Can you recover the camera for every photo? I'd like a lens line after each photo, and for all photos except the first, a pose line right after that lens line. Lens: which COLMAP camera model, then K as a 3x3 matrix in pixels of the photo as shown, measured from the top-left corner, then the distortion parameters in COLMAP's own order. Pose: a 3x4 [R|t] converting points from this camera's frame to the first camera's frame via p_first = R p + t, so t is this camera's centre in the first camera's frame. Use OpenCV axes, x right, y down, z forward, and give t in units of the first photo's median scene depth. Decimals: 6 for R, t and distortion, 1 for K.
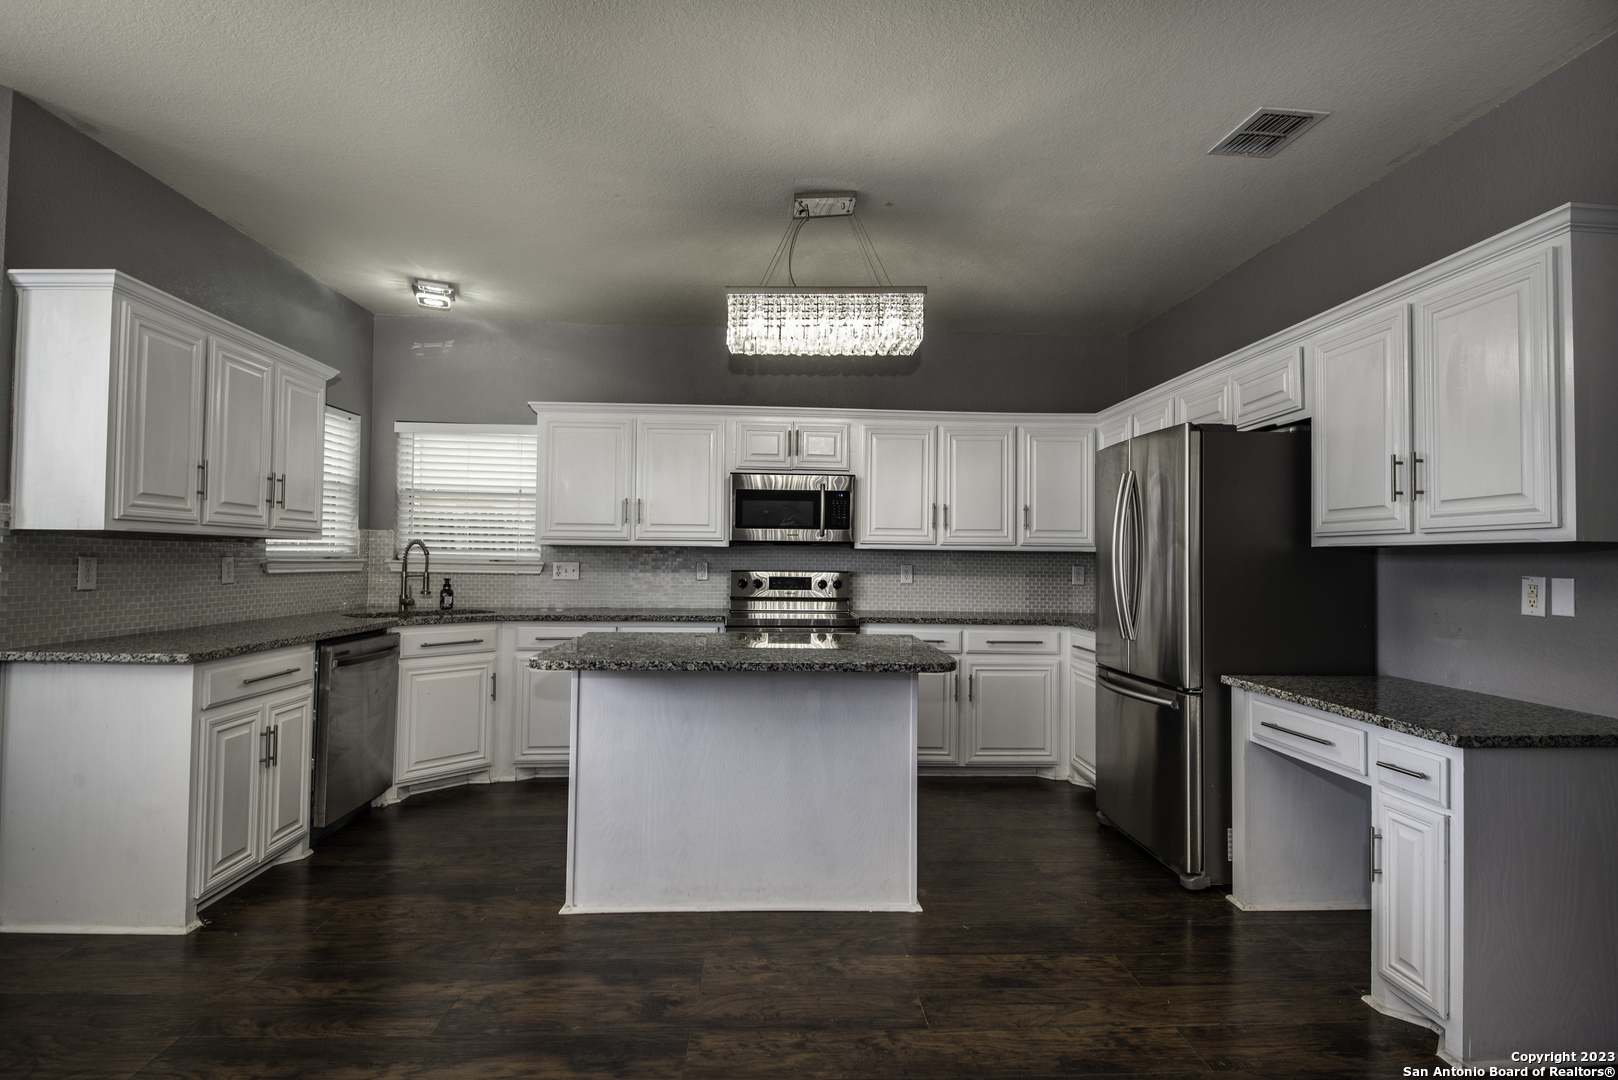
lens RADIAL K [[794.4, 0, 813.7], [0, 794.4, 536.6], [0, 0, 1]] dist [0.029507, -0.018240]
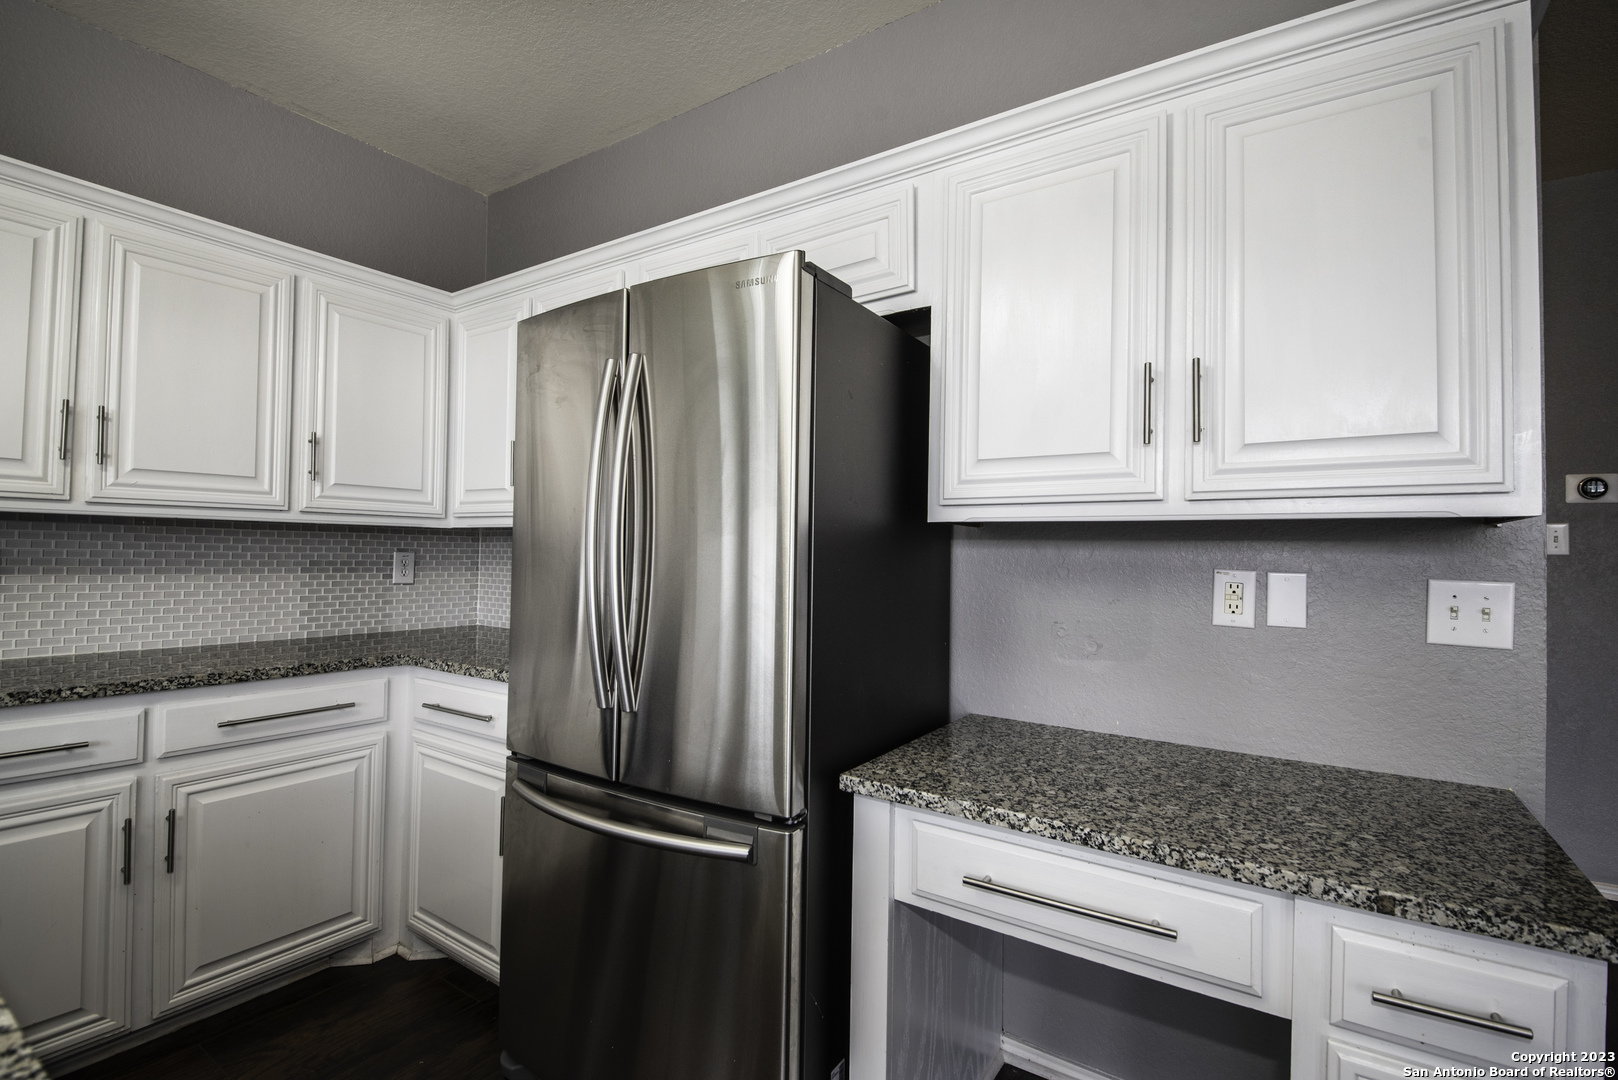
lens RADIAL K [[760.8, 0, 822.6], [0, 760.8, 532.3], [0, 0, 1]] dist [-0.003309, -0.002729]
pose [[0.604563, 0.019633, 0.796316, 0.106632], [-0.031461, 0.999505, -0.000758, 0.019992], [-0.795936, -0.024595, 0.604881, 0.618332]]
